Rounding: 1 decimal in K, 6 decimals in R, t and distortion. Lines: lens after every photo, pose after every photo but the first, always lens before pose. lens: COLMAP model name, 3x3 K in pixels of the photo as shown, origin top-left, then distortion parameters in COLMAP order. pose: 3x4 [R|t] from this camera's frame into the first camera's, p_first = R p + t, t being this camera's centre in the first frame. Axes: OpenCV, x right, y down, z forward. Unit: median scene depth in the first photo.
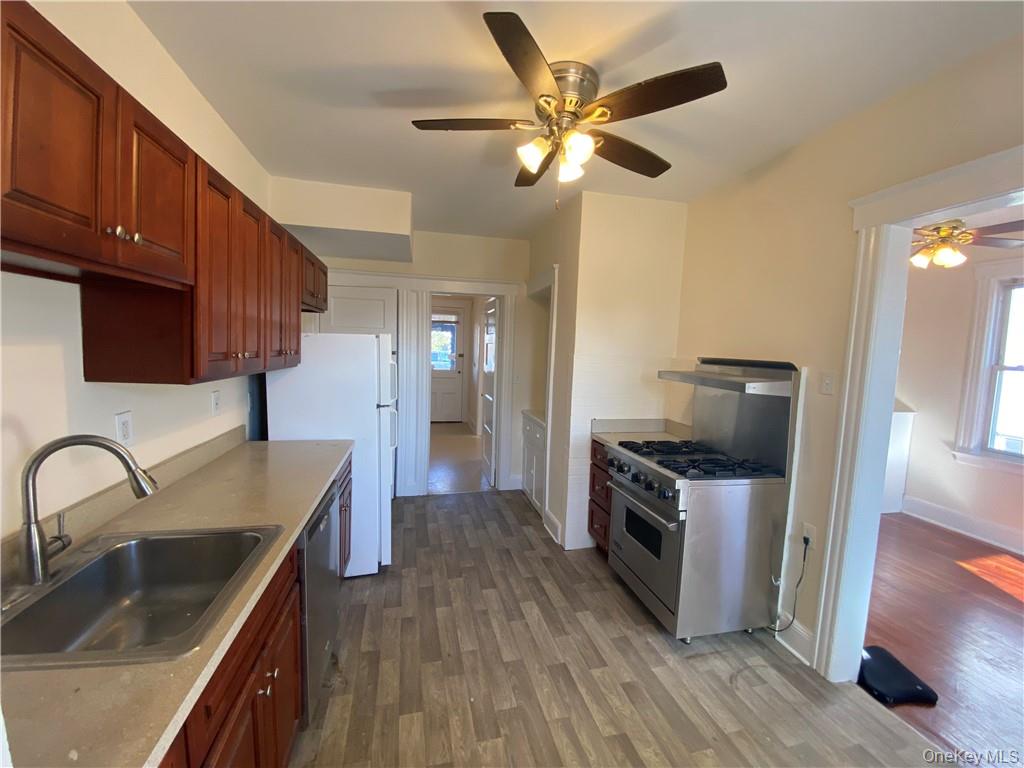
lens RADIAL K [[417.3, 0, 512.0], [0, 417.3, 384.0], [0, 0, 1]] dist [0.024154, -0.020753]
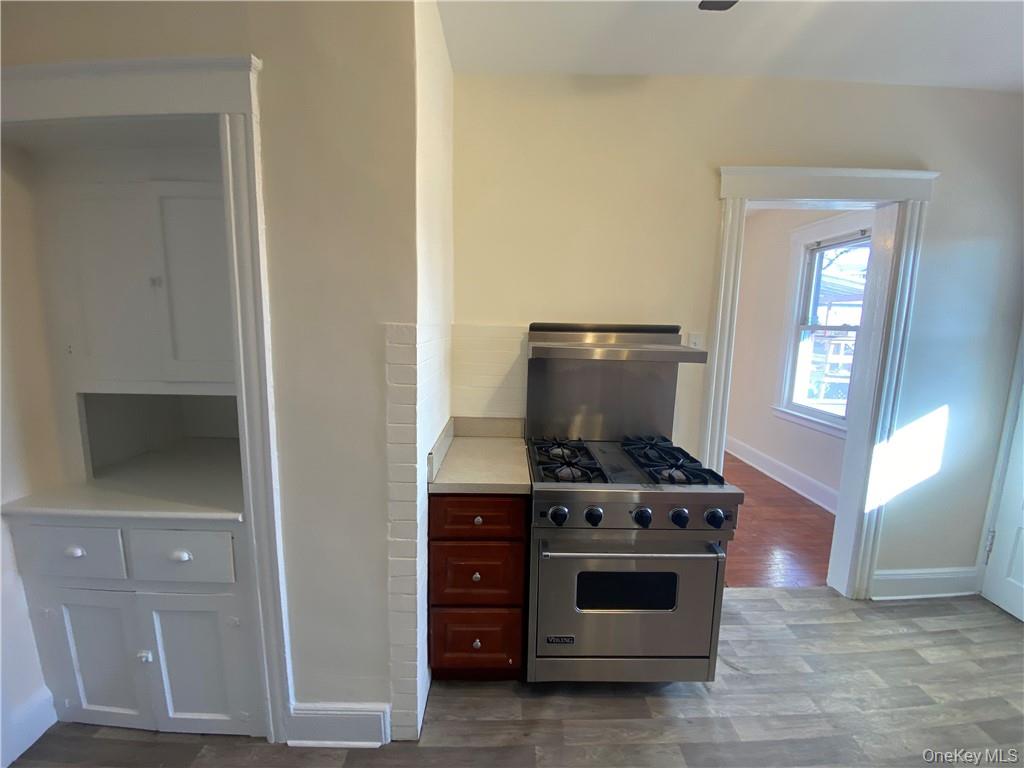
lens RADIAL K [[417.3, 0, 512.0], [0, 417.3, 384.0], [0, 0, 1]] dist [0.024154, -0.020753]
pose [[0.218723, -0.176180, 0.959750, -0.308919], [0.072834, 0.983769, 0.163991, -0.091404], [-0.973065, 0.034034, 0.228005, 1.015529]]
